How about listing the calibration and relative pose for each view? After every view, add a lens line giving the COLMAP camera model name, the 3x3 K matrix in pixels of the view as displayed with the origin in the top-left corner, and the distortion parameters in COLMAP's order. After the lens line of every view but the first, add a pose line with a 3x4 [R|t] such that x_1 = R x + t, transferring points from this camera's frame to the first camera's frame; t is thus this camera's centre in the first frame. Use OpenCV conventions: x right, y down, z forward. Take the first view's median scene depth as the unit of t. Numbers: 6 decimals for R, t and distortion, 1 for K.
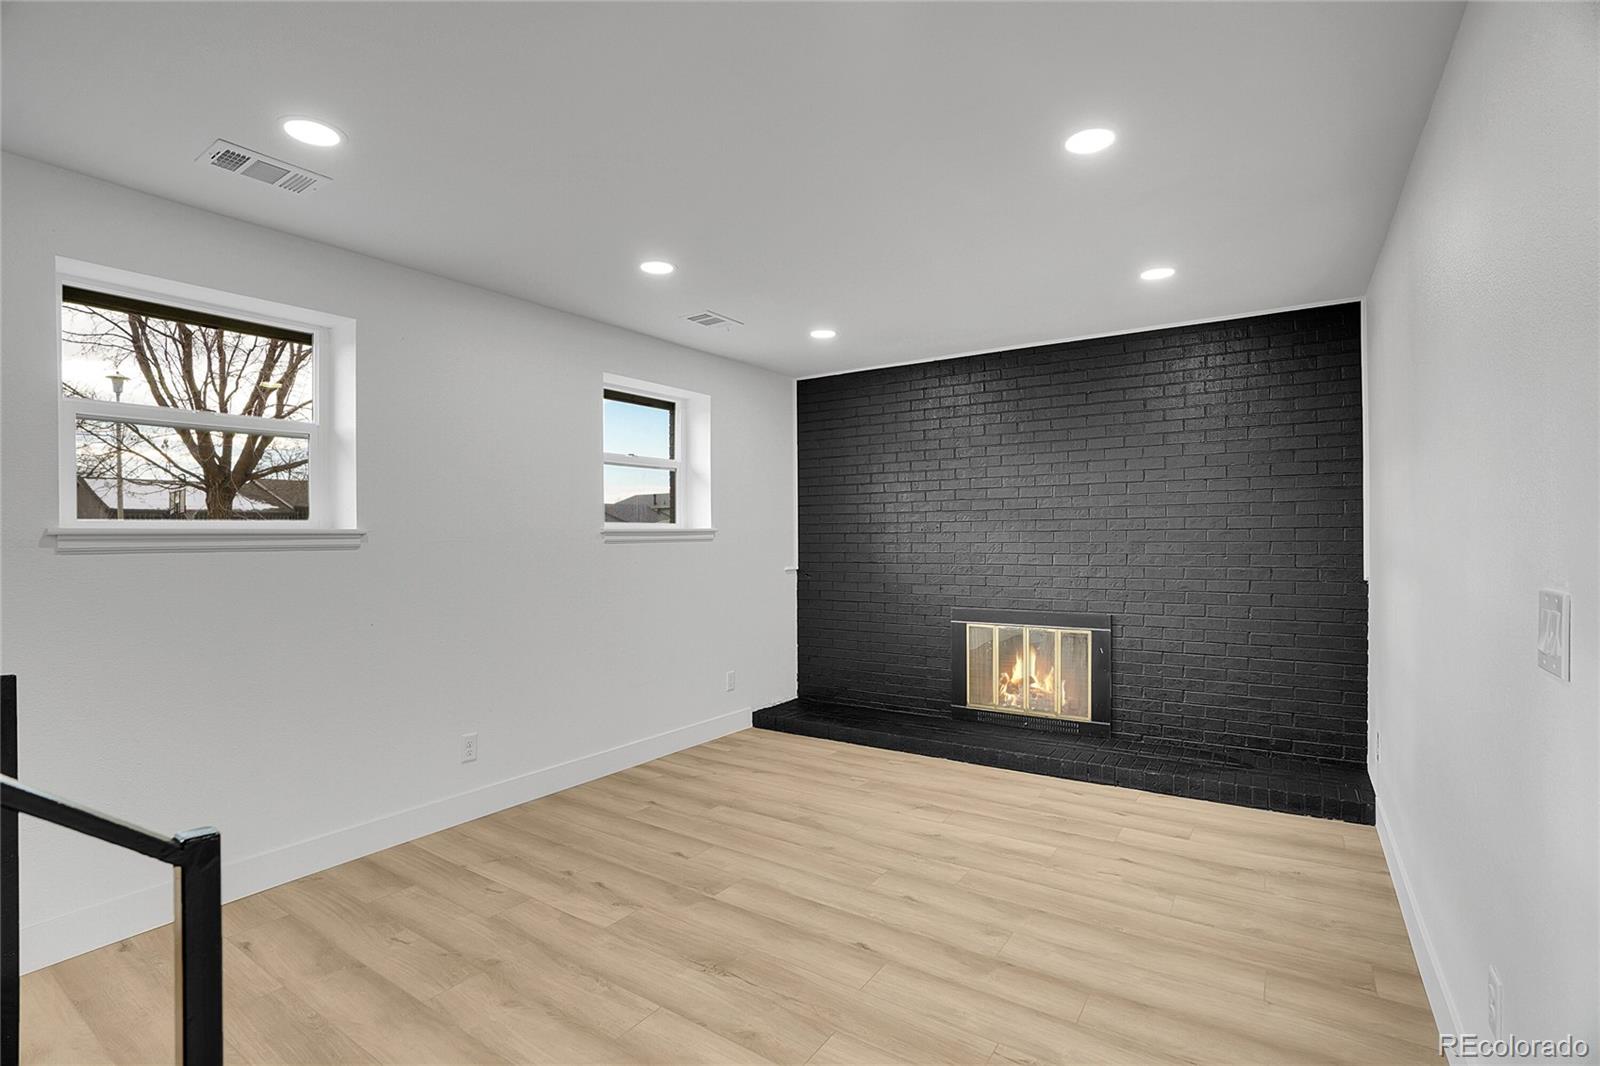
lens RADIAL K [[742.1, 0, 788.8], [0, 742.1, 532.5], [0, 0, 1]] dist [-0.070319, 0.021886]
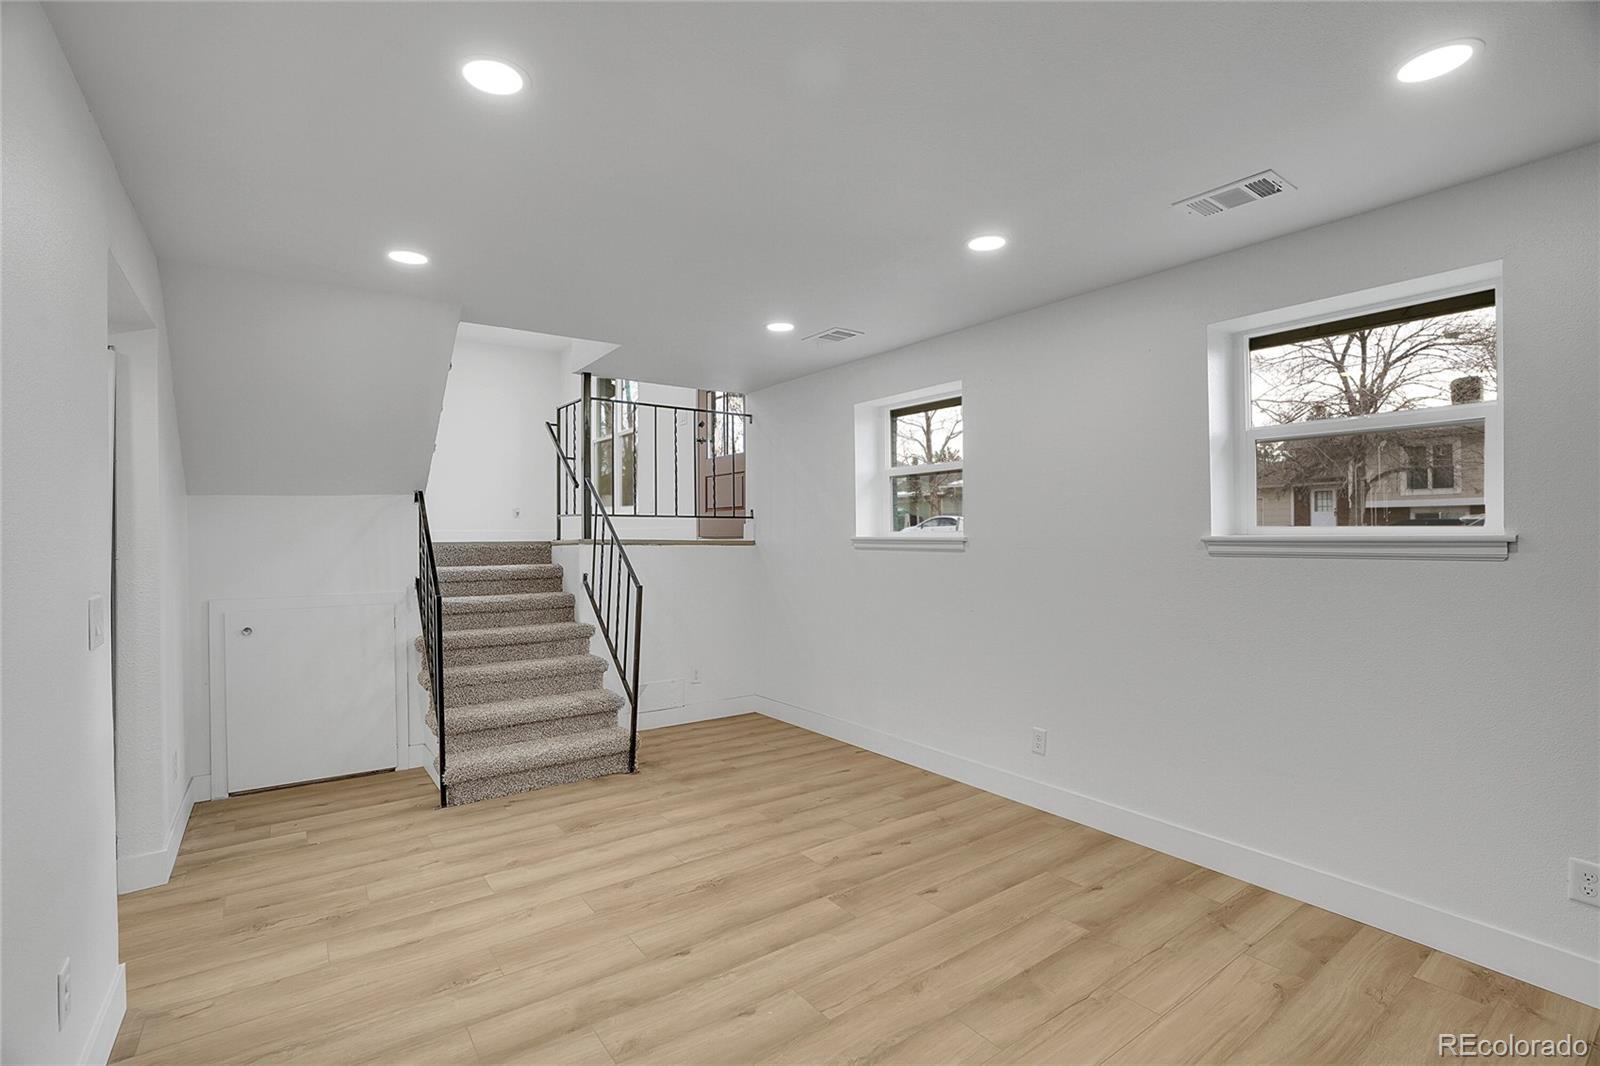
lens RADIAL K [[742.1, 0, 796.6], [0, 742.1, 529.0], [0, 0, 1]] dist [-0.070319, 0.021886]
pose [[-0.337377, 0.005713, -0.941352, 0.712508], [0.008841, 0.999957, 0.002900, -0.023073], [0.941328, -0.007344, -0.337413, 1.059892]]
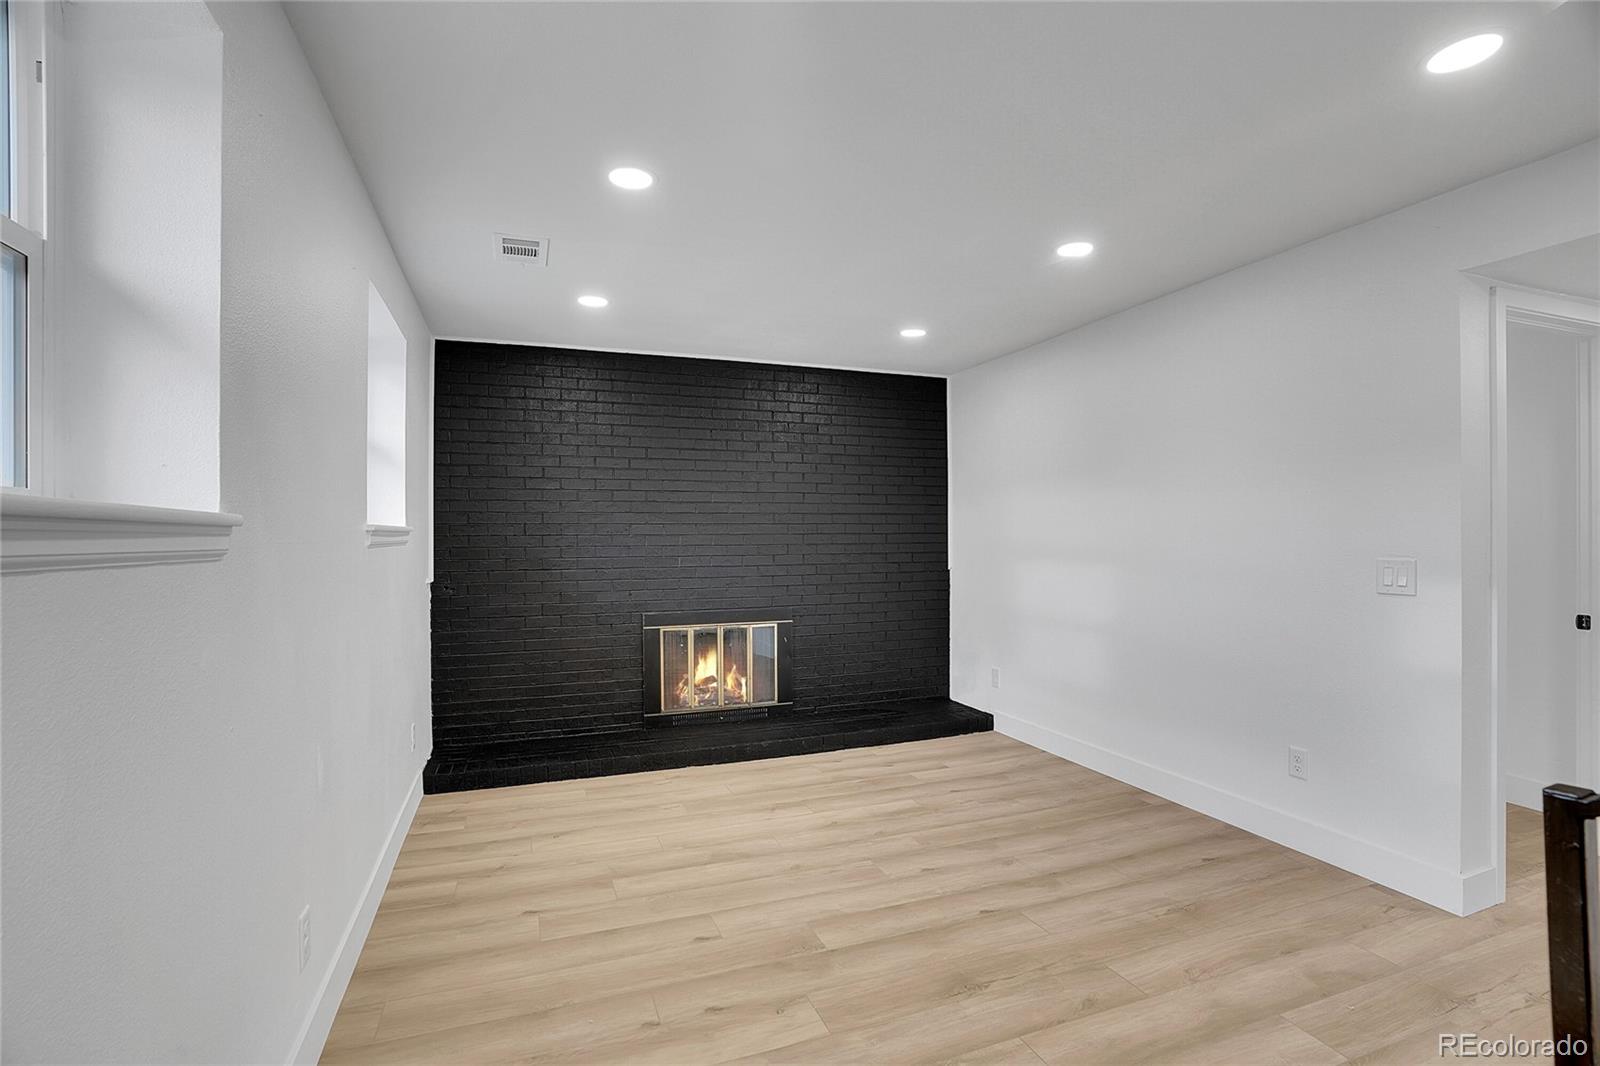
lens RADIAL K [[742.1, 0, 796.9], [0, 742.1, 525.8], [0, 0, 1]] dist [-0.070319, 0.021886]
pose [[0.573707, 0.017821, 0.818866, -0.679172], [-0.002459, 0.999796, -0.020035, 0.009607], [-0.819057, 0.009481, 0.573634, 0.425836]]
